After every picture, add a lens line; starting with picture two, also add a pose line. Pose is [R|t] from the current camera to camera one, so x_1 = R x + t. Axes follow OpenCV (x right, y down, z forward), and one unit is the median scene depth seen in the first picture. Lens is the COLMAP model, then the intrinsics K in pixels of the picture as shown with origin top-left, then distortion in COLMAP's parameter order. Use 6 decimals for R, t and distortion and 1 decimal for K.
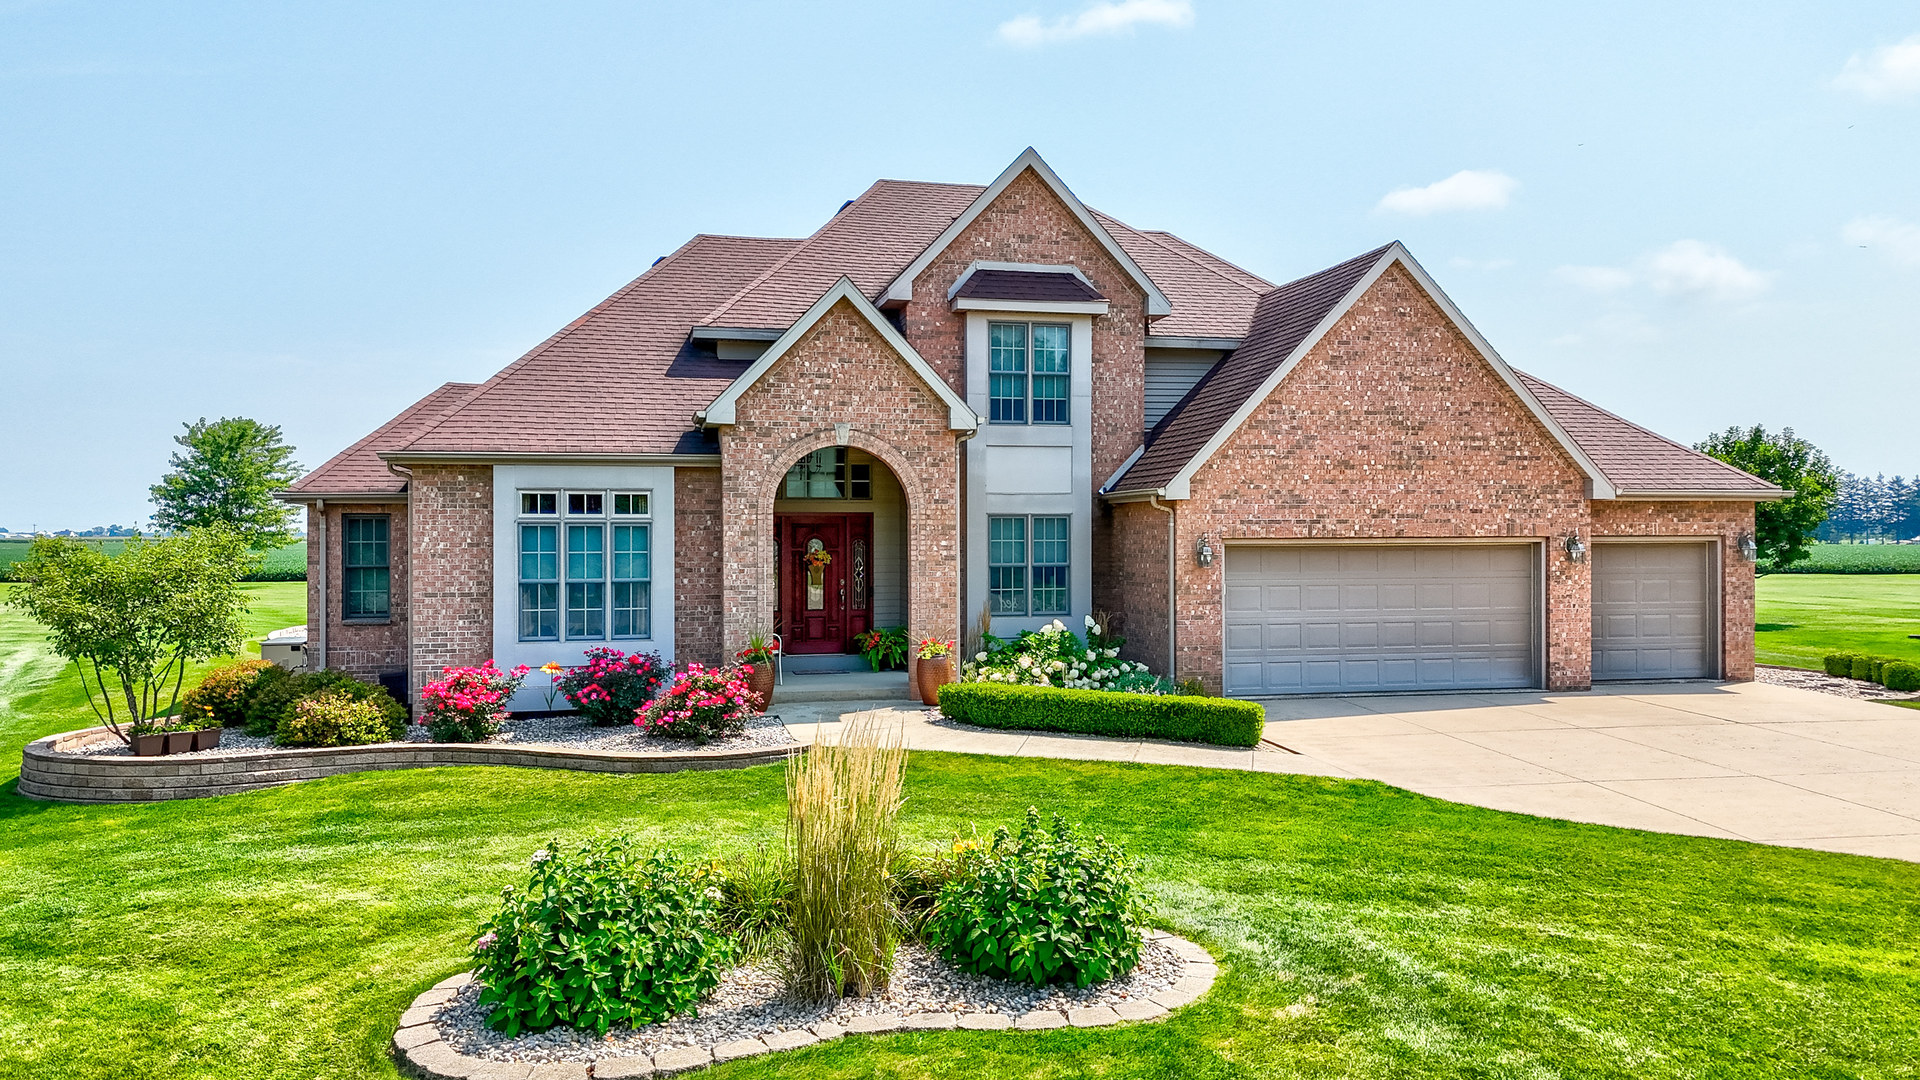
lens RADIAL K [[1419.2, 0, 940.3], [0, 1419.2, 532.4], [0, 0, 1]] dist [0.071851, -0.040131]
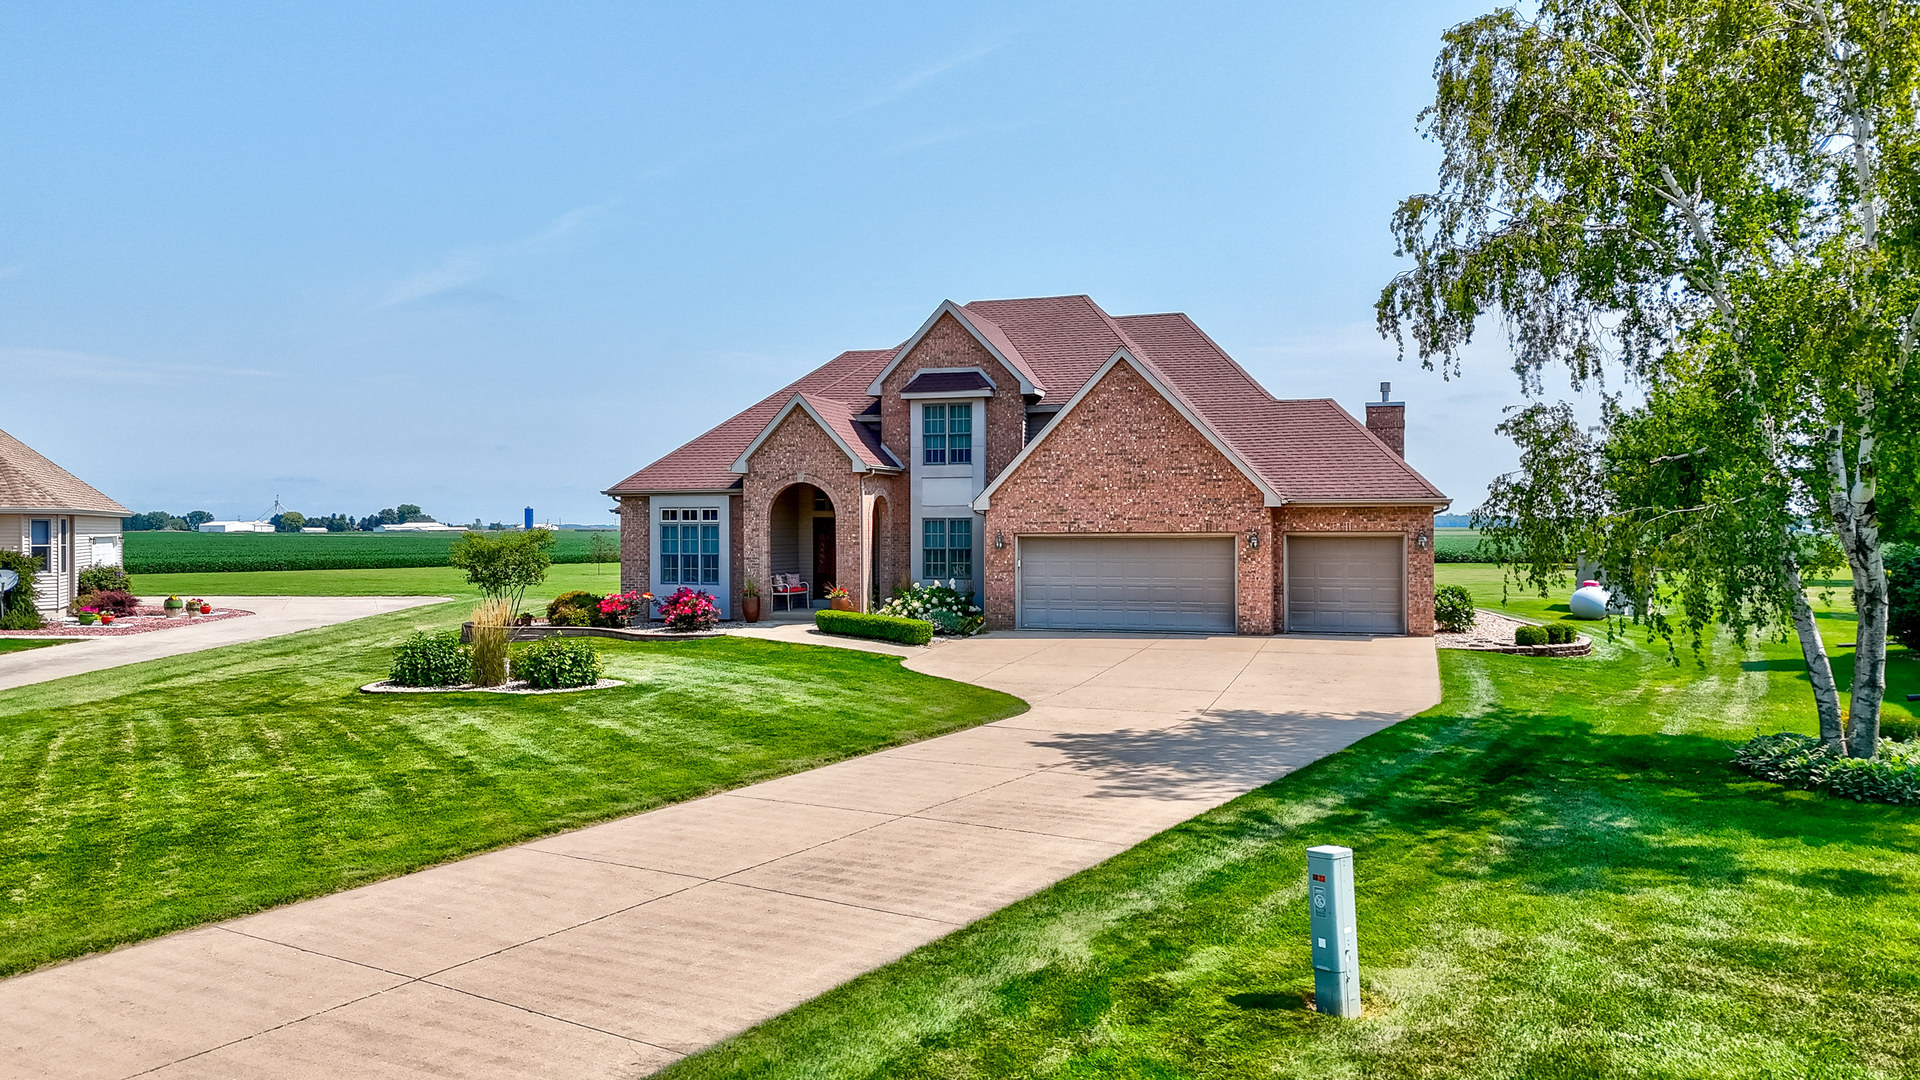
lens RADIAL K [[1419.2, 0, 944.2], [0, 1419.2, 531.9], [0, 0, 1]] dist [0.071851, -0.040131]
pose [[0.857368, 0.001167, -0.514703, 0.959633], [0.001036, 0.999991, 0.003992, -0.003677], [0.514703, -0.003956, 0.857359, -0.454140]]
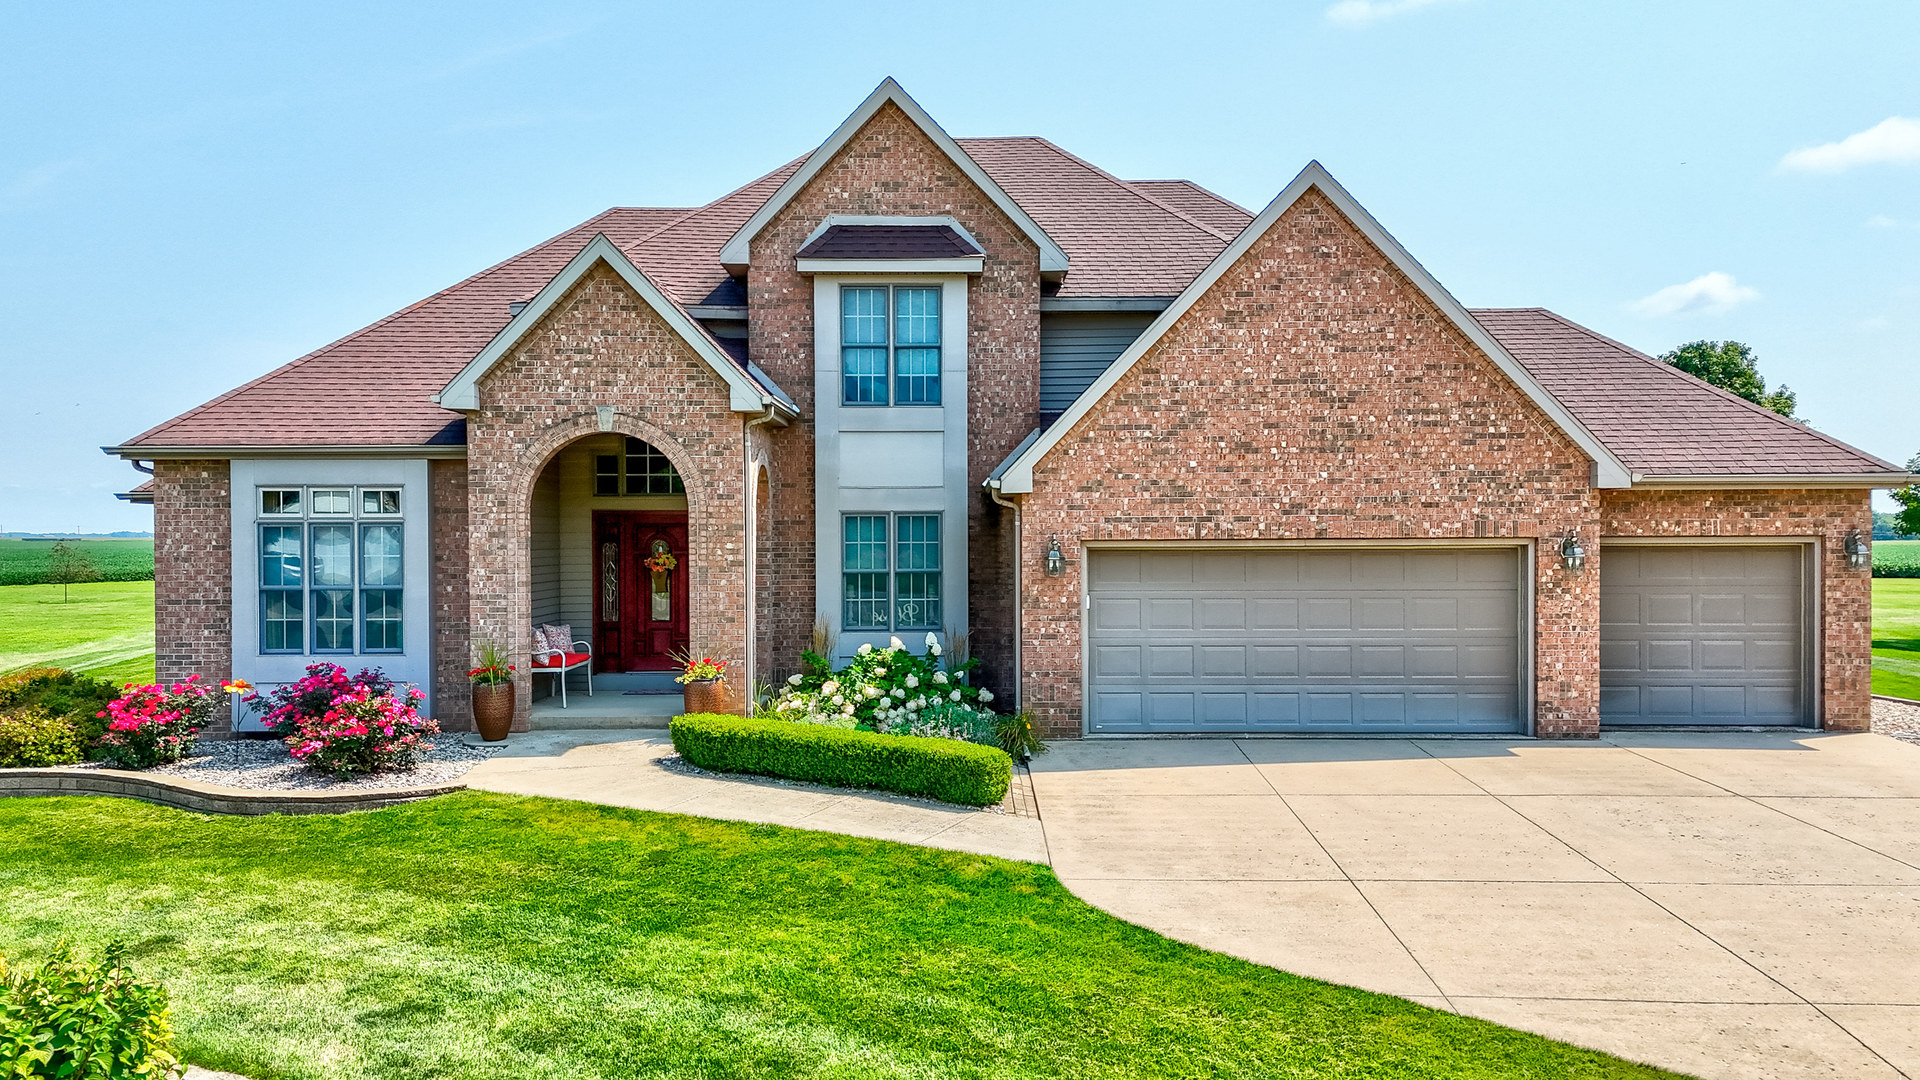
lens RADIAL K [[1419.2, 0, 952.5], [0, 1419.2, 548.8], [0, 0, 1]] dist [0.071851, -0.040131]
pose [[0.974158, 0.001274, -0.225866, 0.302584], [0.001272, 0.999937, 0.011130, -0.000048], [0.225866, -0.011130, 0.974095, 0.188180]]
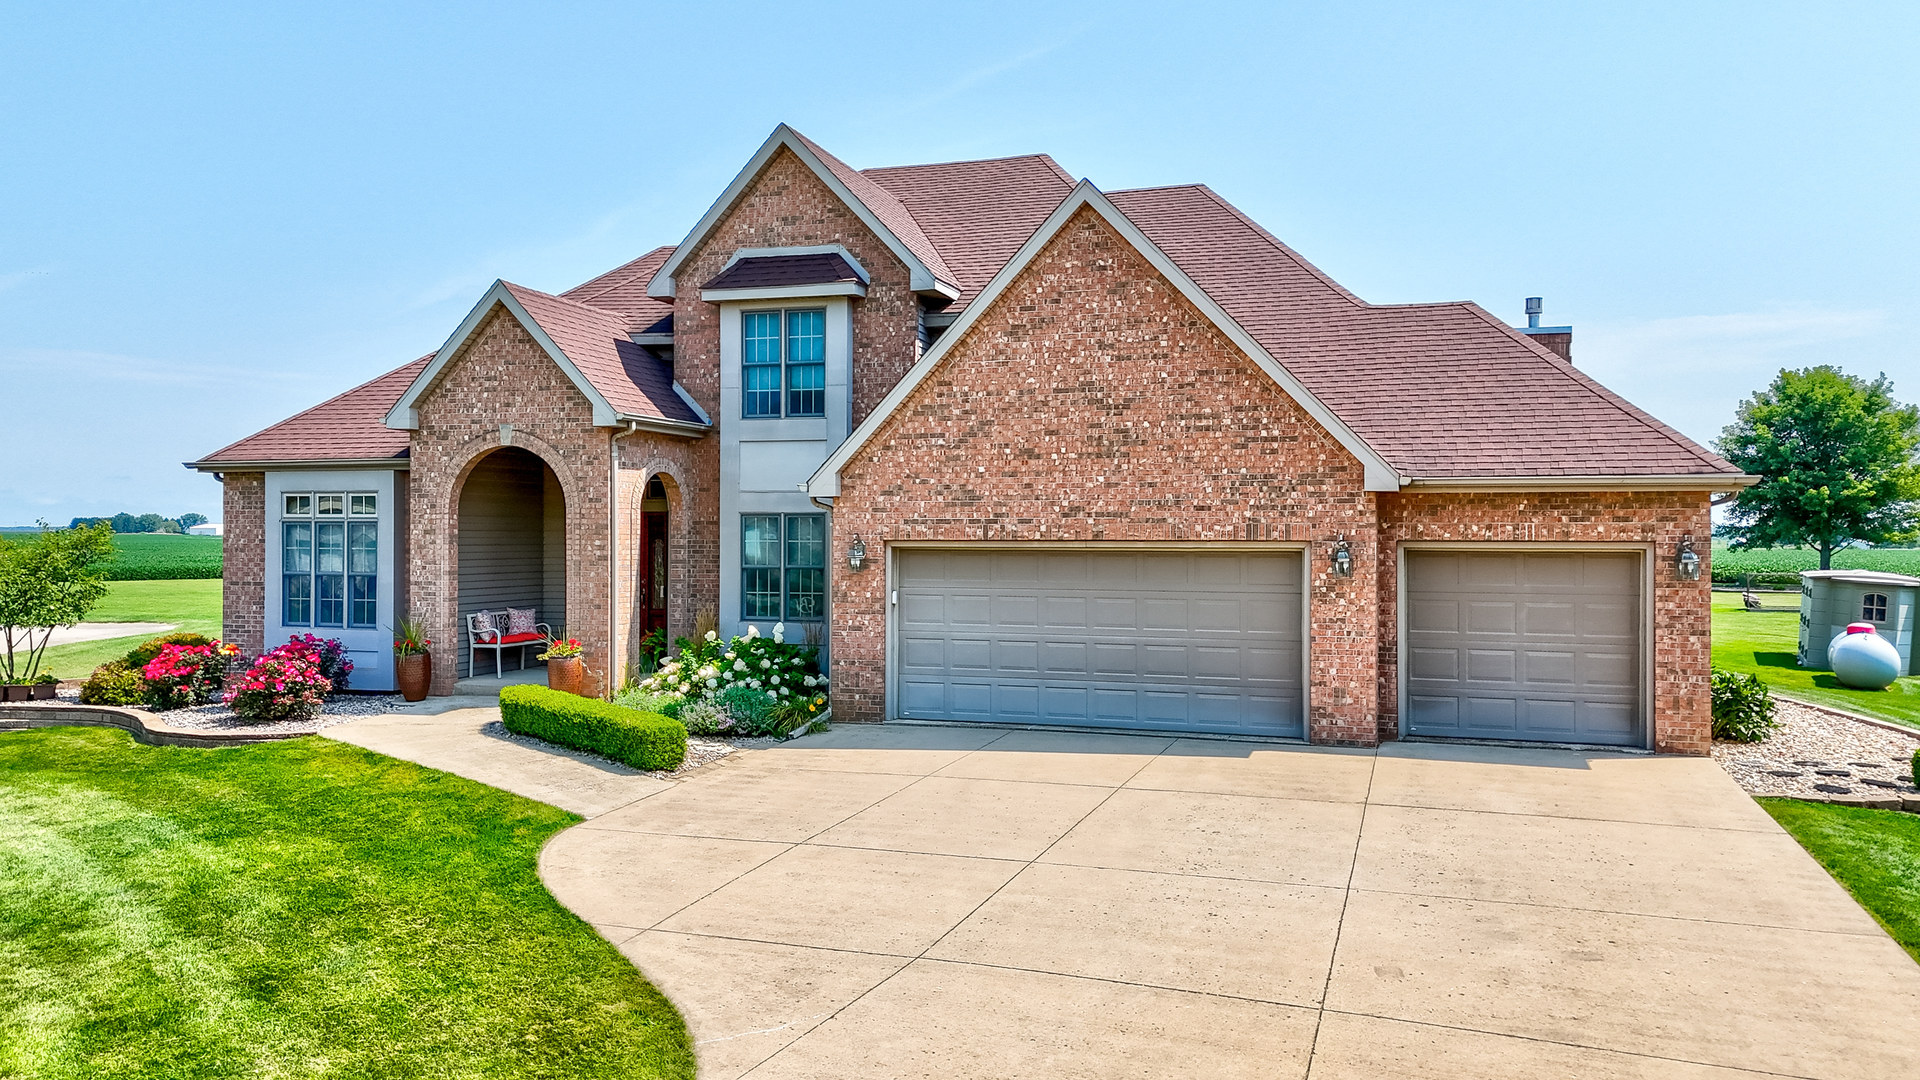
lens RADIAL K [[1419.2, 0, 958.7], [0, 1419.2, 540.3], [0, 0, 1]] dist [0.071851, -0.040131]
pose [[0.857795, 0.007012, -0.513944, 0.675402], [-0.005577, 0.999975, 0.004334, 0.000170], [0.513962, -0.000851, 0.857813, 0.261668]]
